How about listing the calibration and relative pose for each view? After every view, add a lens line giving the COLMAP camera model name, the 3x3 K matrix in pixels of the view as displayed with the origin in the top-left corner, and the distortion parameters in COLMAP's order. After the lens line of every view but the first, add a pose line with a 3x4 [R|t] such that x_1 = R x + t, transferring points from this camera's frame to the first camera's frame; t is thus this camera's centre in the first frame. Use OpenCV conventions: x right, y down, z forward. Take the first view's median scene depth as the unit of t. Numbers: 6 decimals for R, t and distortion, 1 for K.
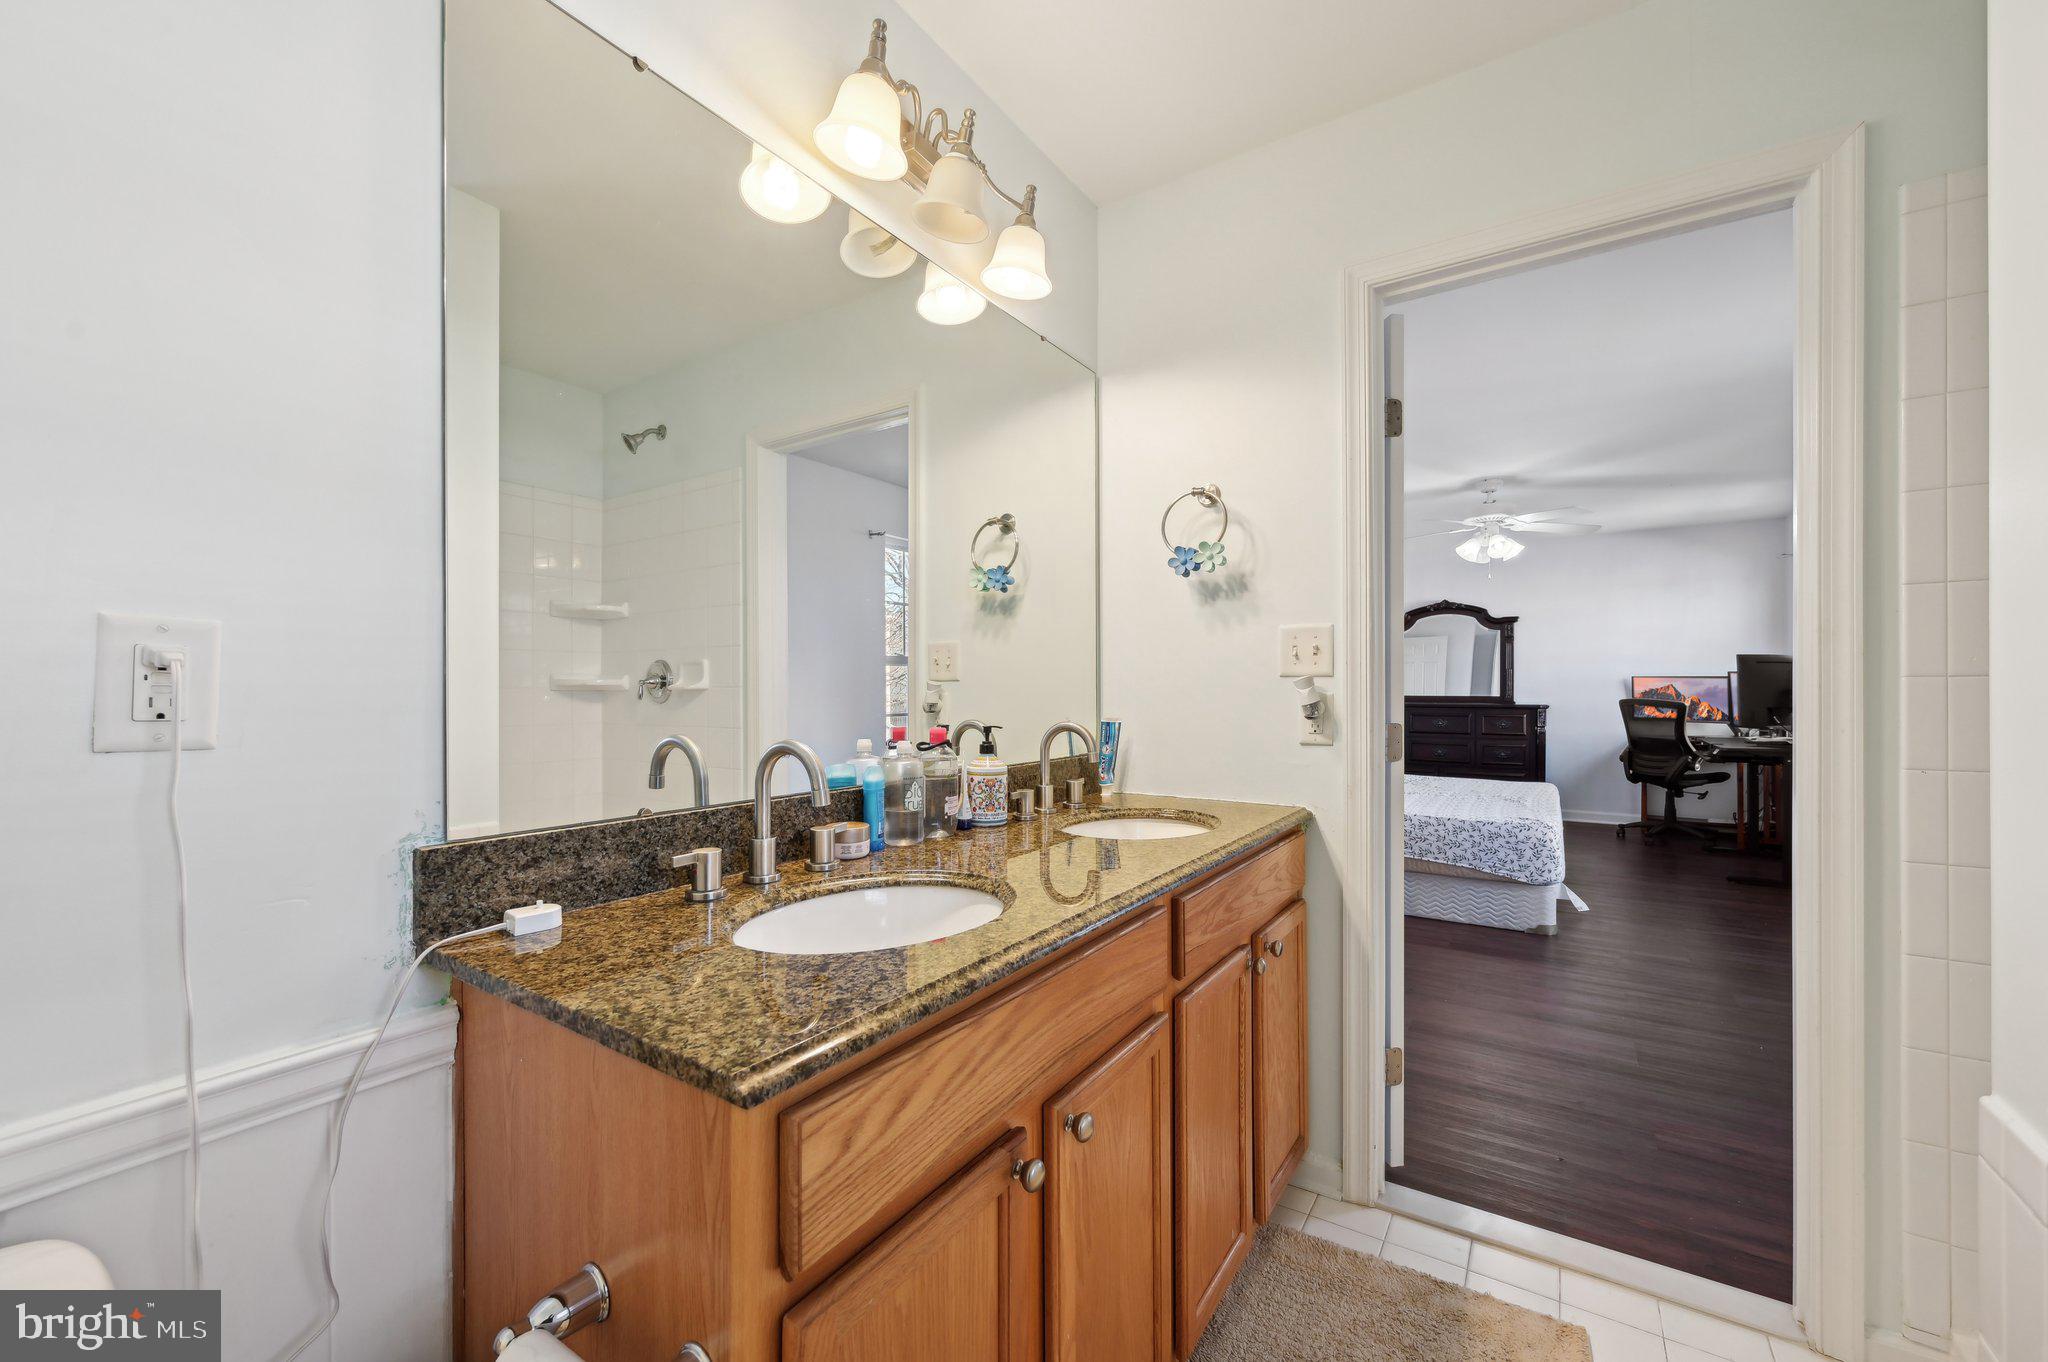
lens RADIAL K [[809.0, 0, 1024.6], [0, 809.0, 689.0], [0, 0, 1]] dist [-0.002137, 0.000527]
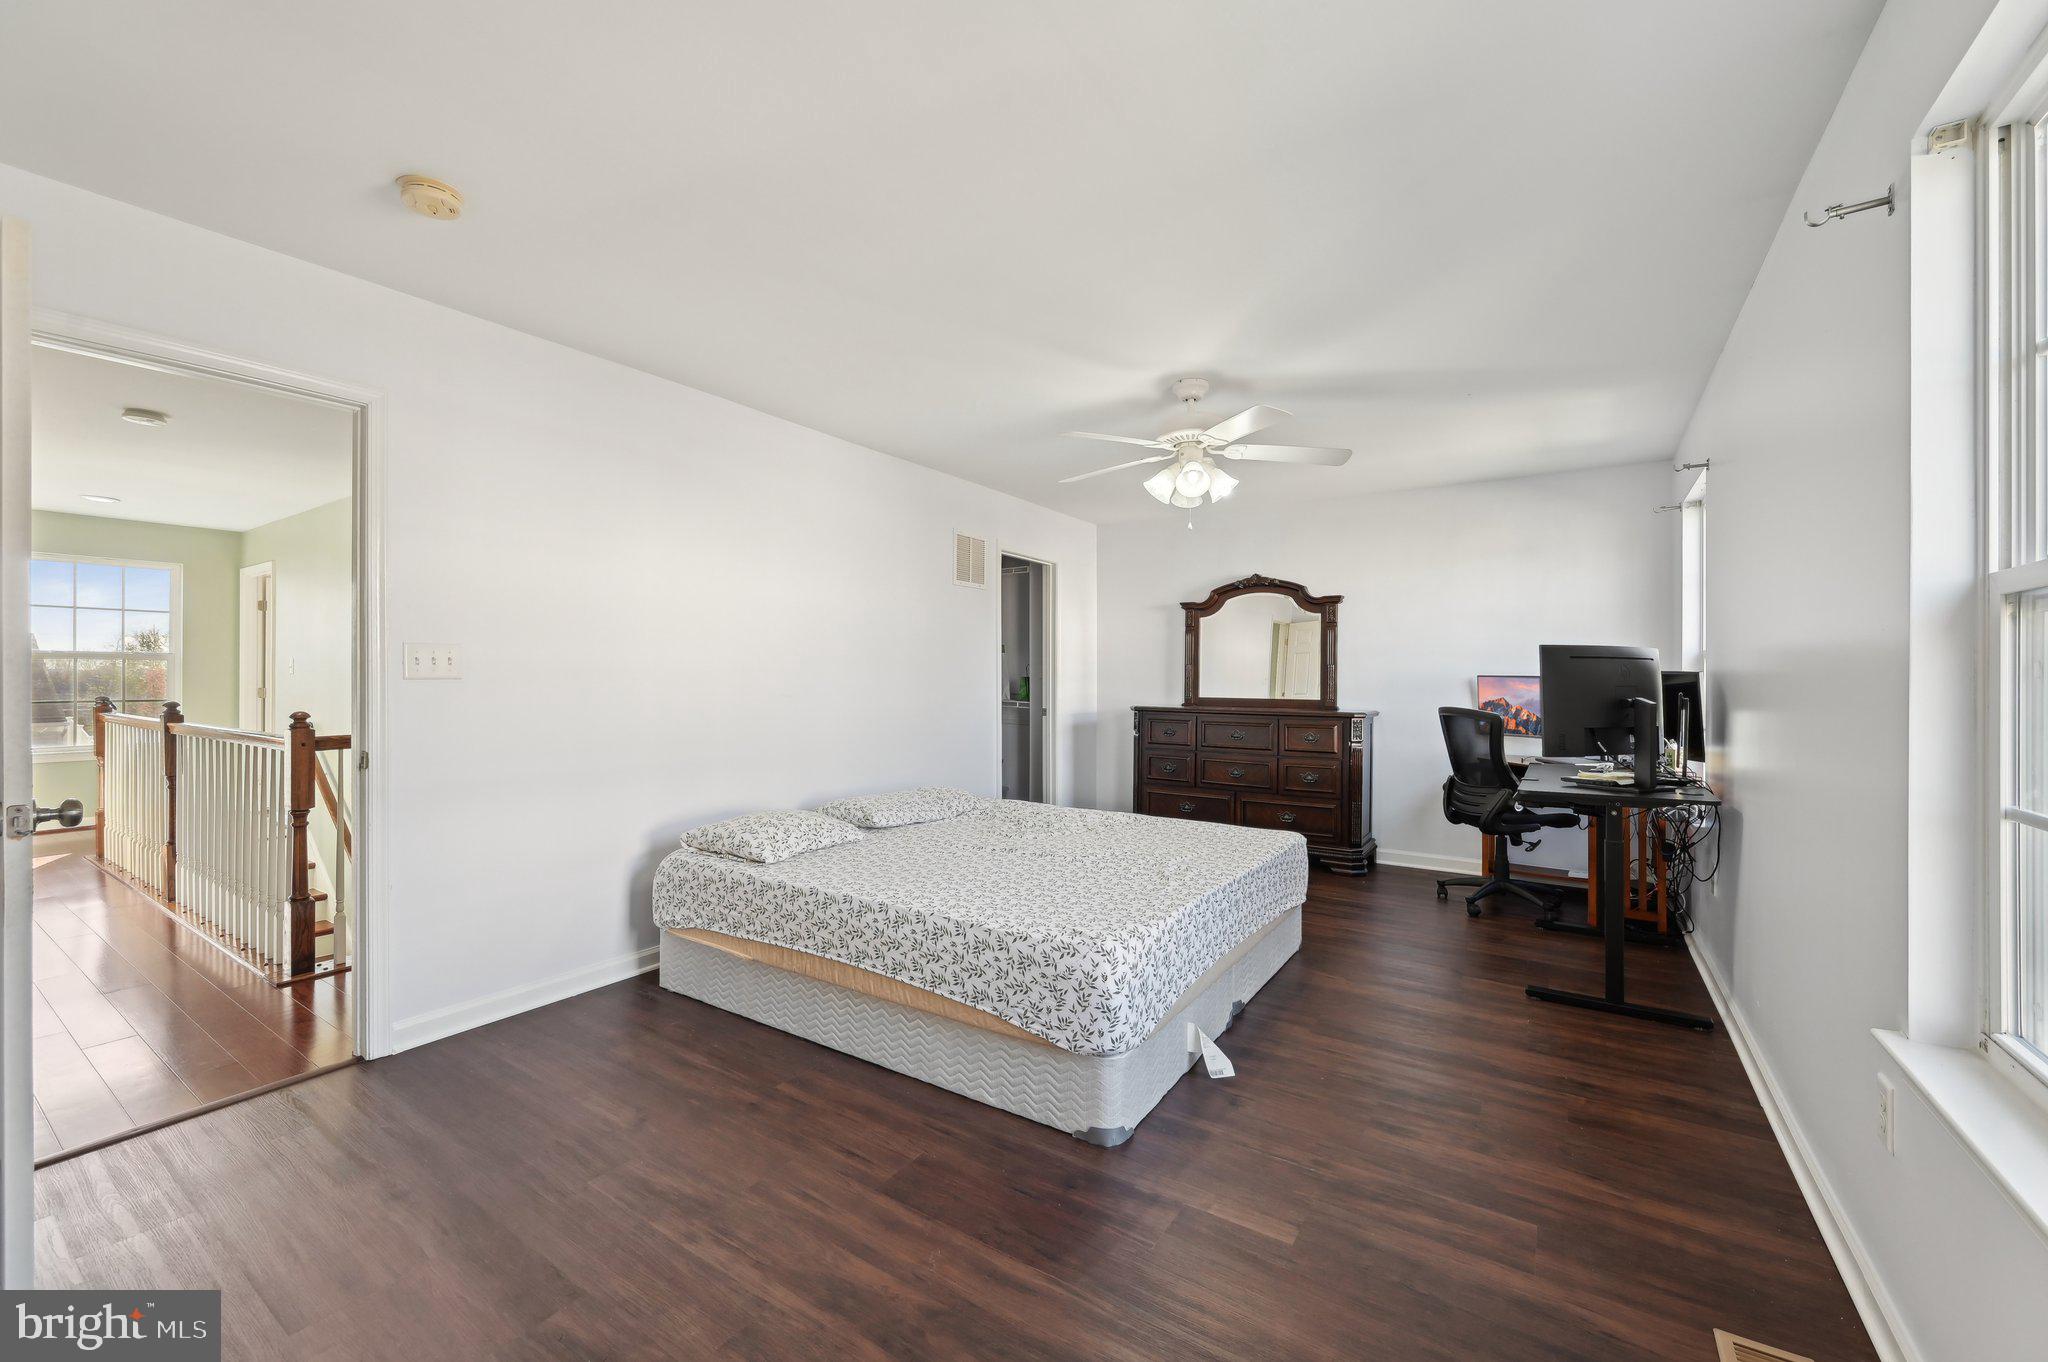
lens RADIAL K [[809.0, 0, 1037.6], [0, 809.0, 672.6], [0, 0, 1]] dist [-0.002137, 0.000527]
pose [[0.999991, 0.004119, -0.000340, 0.408971], [-0.004123, 0.999939, -0.010233, -0.010037], [0.000298, 0.010234, 0.999948, 0.301239]]
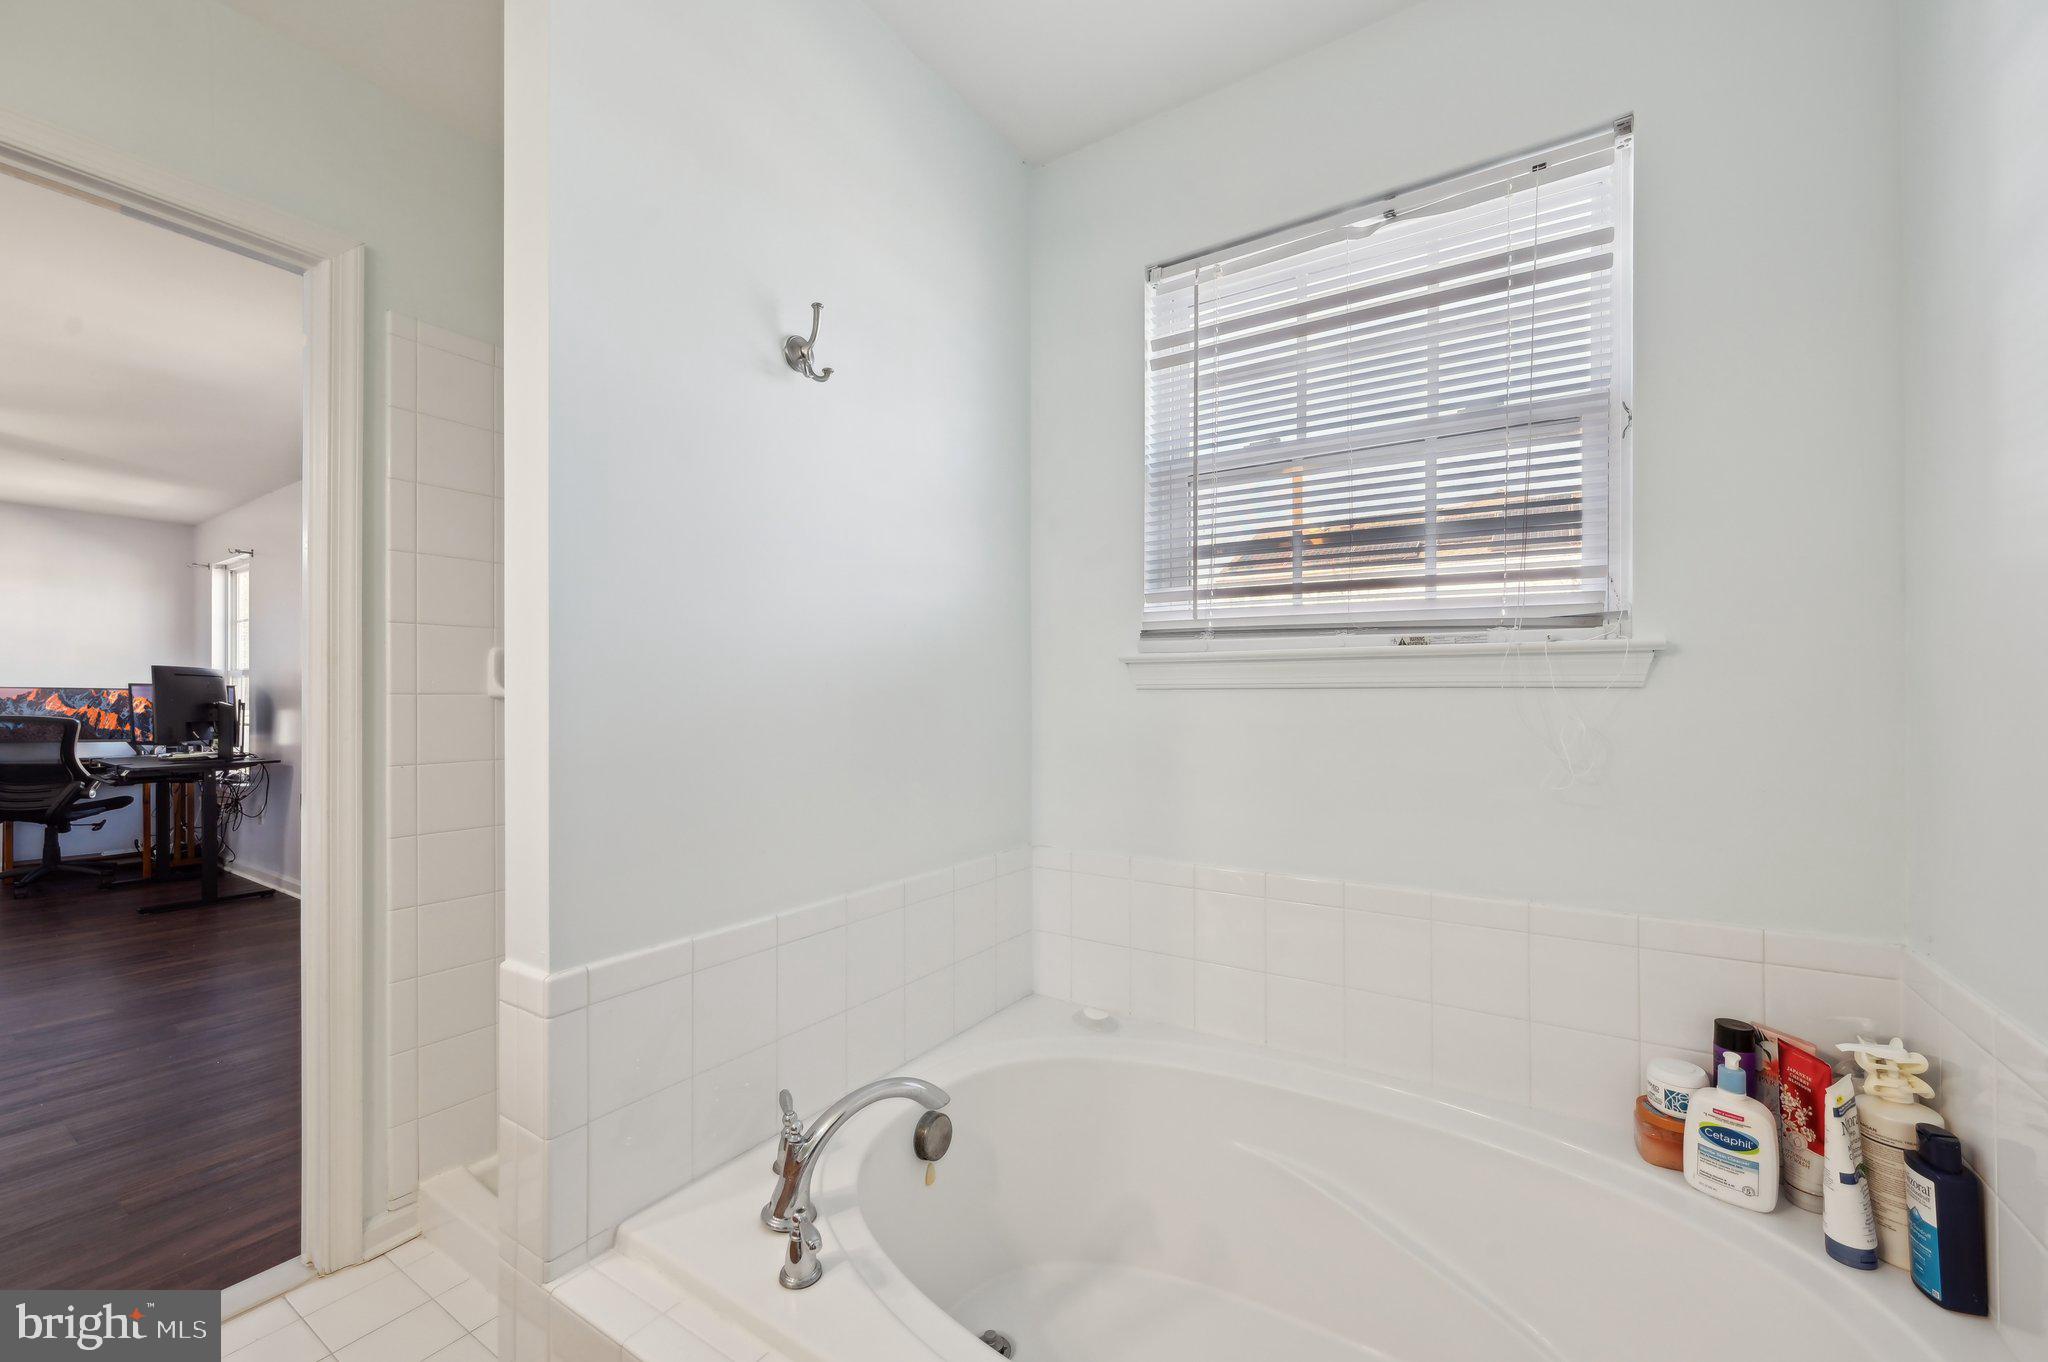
lens RADIAL K [[809.0, 0, 1041.1], [0, 809.0, 691.5], [0, 0, 1]] dist [-0.002137, 0.000527]
pose [[-0.012887, 0.007590, 0.999888, -0.043466], [0.005467, 0.999957, -0.007520, -0.000526], [-0.999902, 0.005370, -0.012928, -0.003457]]
